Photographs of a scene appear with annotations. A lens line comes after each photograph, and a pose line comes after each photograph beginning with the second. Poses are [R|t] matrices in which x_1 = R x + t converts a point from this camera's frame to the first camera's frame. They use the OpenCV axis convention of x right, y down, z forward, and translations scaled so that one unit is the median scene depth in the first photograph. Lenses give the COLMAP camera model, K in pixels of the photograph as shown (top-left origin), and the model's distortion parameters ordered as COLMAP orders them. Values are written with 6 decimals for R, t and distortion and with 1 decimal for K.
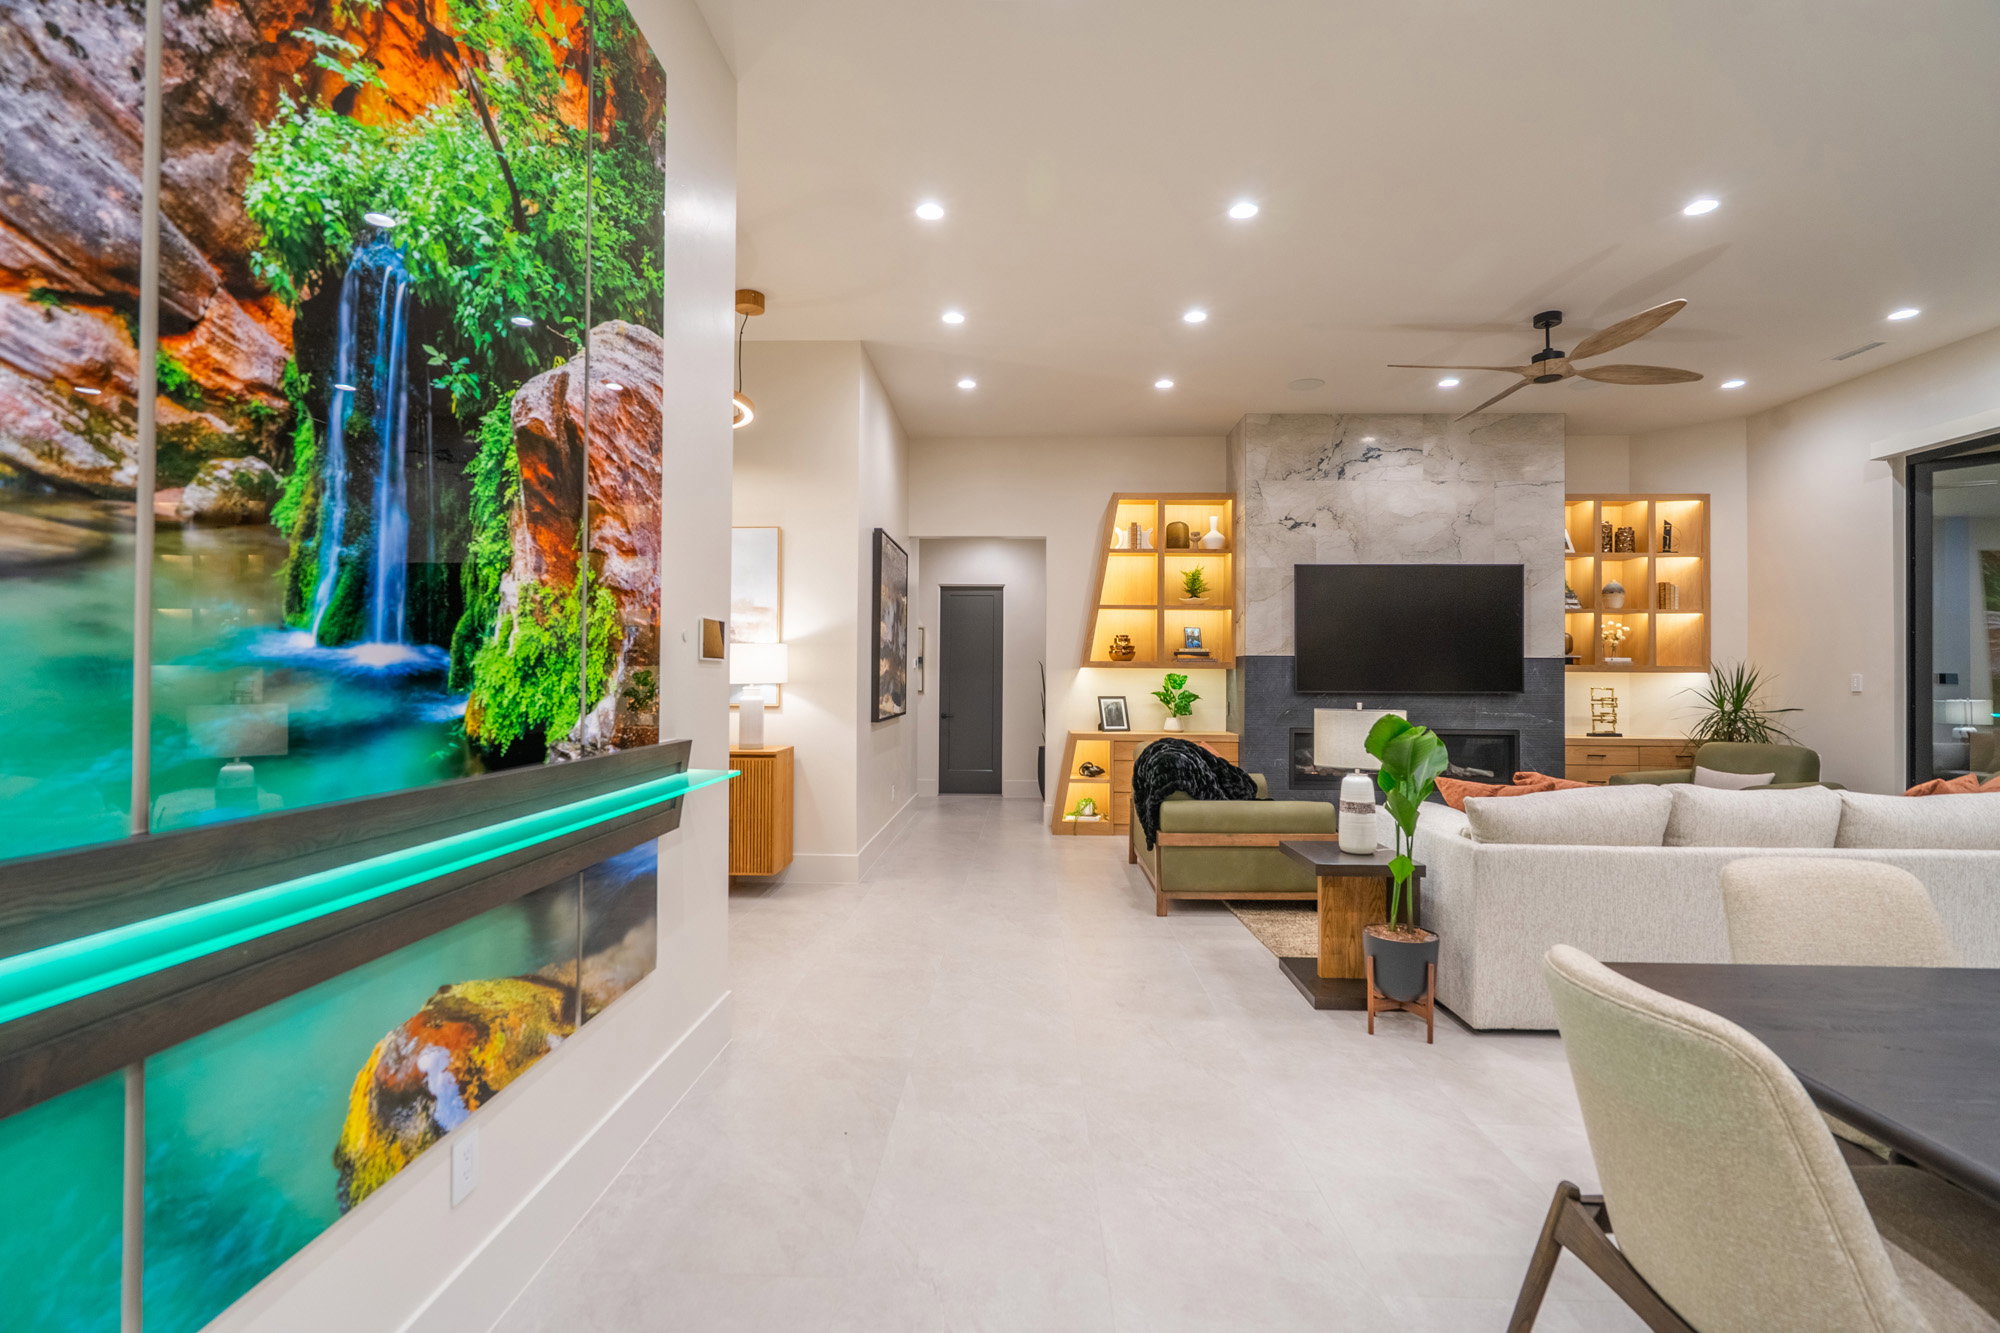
lens RADIAL K [[924.4, 0, 1000.0], [0, 924.4, 666.5], [0, 0, 1]] dist [-0.000571, 0.000026]
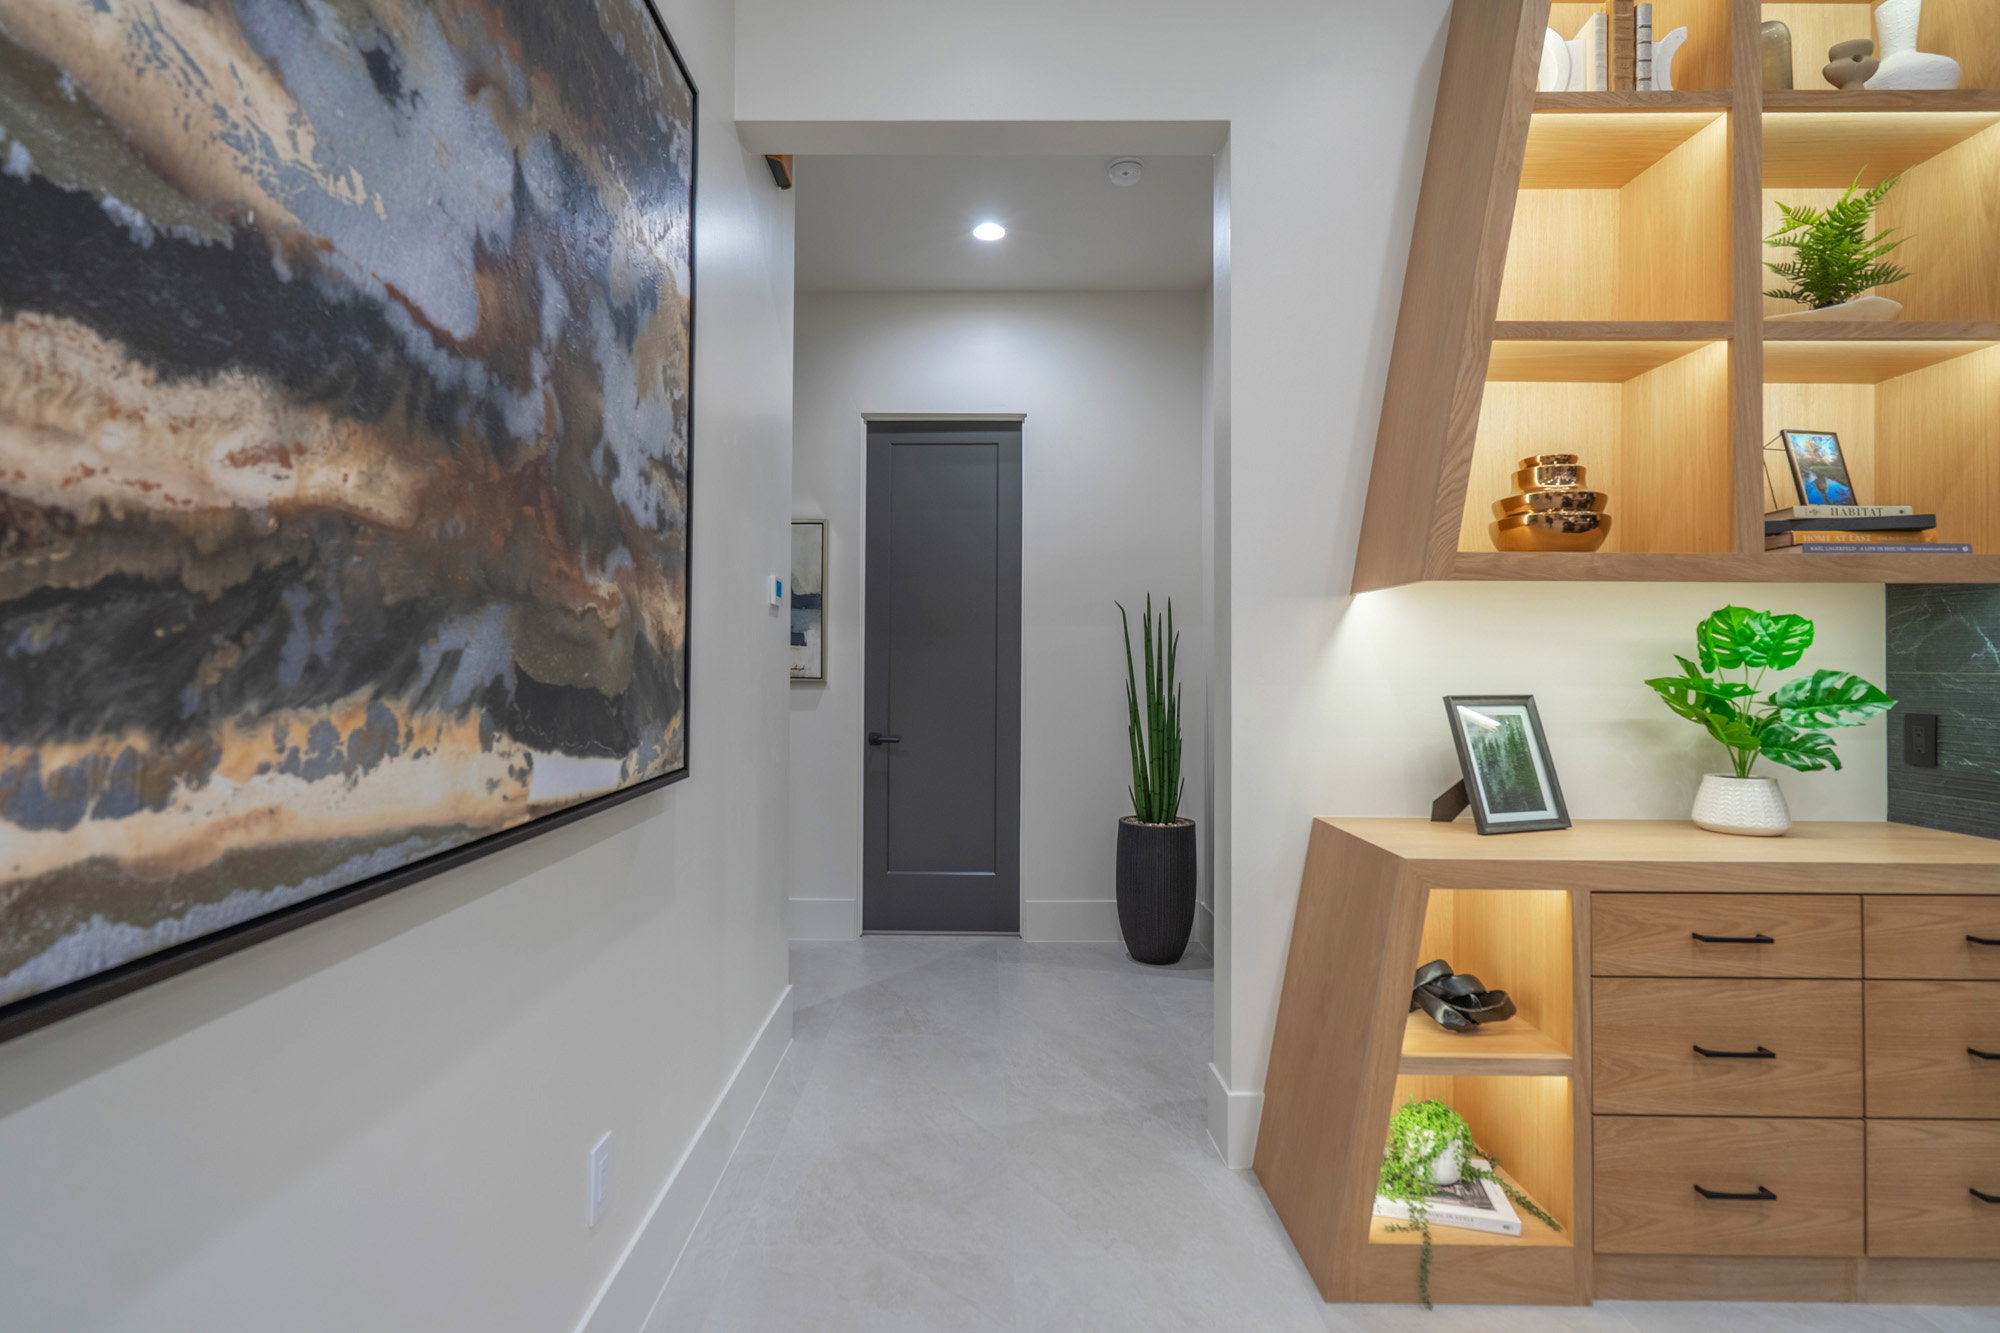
lens RADIAL K [[924.4, 0, 1000.0], [0, 924.4, 666.5], [0, 0, 1]] dist [-0.000571, 0.000026]
pose [[0.998800, -0.006651, 0.048514, -0.032370], [0.006610, 0.999978, 0.001007, 0.023138], [-0.048519, -0.000685, 0.998822, 0.746682]]
